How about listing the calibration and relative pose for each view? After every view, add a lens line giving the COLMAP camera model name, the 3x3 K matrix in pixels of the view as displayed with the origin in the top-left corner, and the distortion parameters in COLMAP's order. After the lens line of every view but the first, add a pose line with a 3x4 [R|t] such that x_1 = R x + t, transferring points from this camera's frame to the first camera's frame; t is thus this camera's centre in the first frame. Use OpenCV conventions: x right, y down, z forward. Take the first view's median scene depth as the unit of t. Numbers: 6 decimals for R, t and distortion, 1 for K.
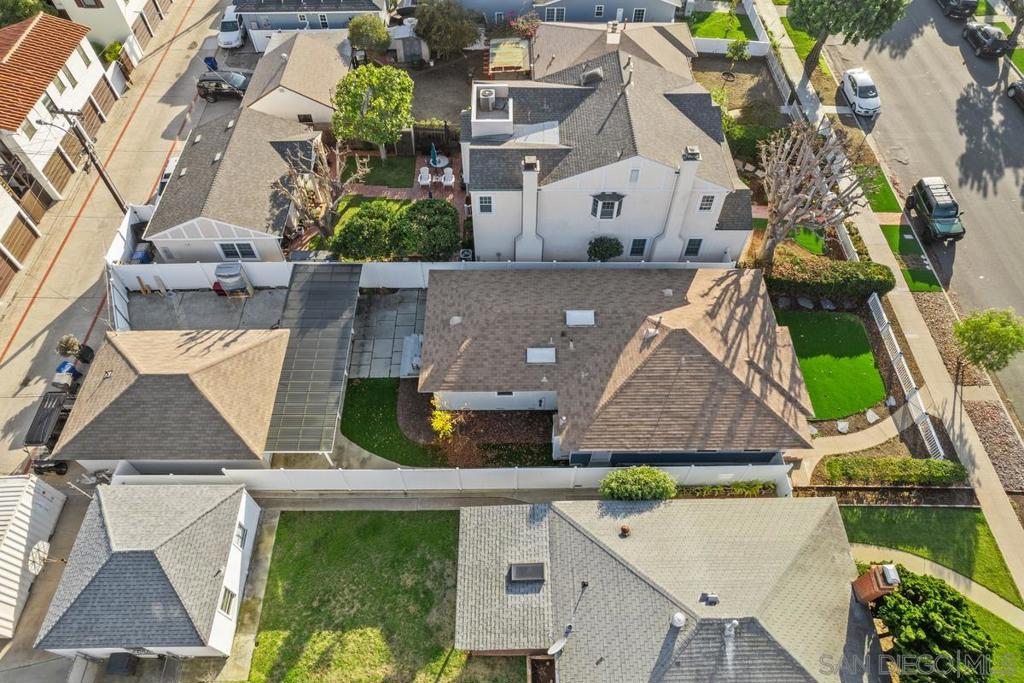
lens RADIAL K [[640.2, 0, 512.1], [0, 640.2, 345.0], [0, 0, 1]] dist [-0.063093, 0.052602]
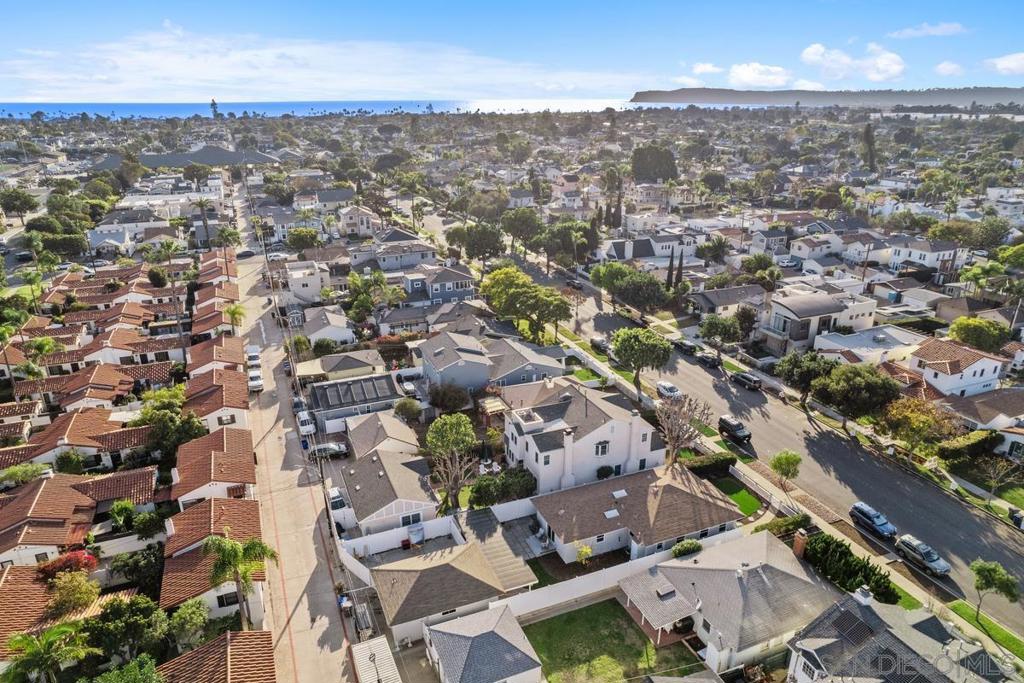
lens RADIAL K [[640.2, 0, 512.1], [0, 640.2, 345.0], [0, 0, 1]] dist [-0.063093, 0.052602]
pose [[0.926986, -0.135513, 0.349761, -0.711269], [0.308083, 0.806970, -0.503870, 0.408141], [-0.213965, 0.574836, 0.789799, -0.651744]]
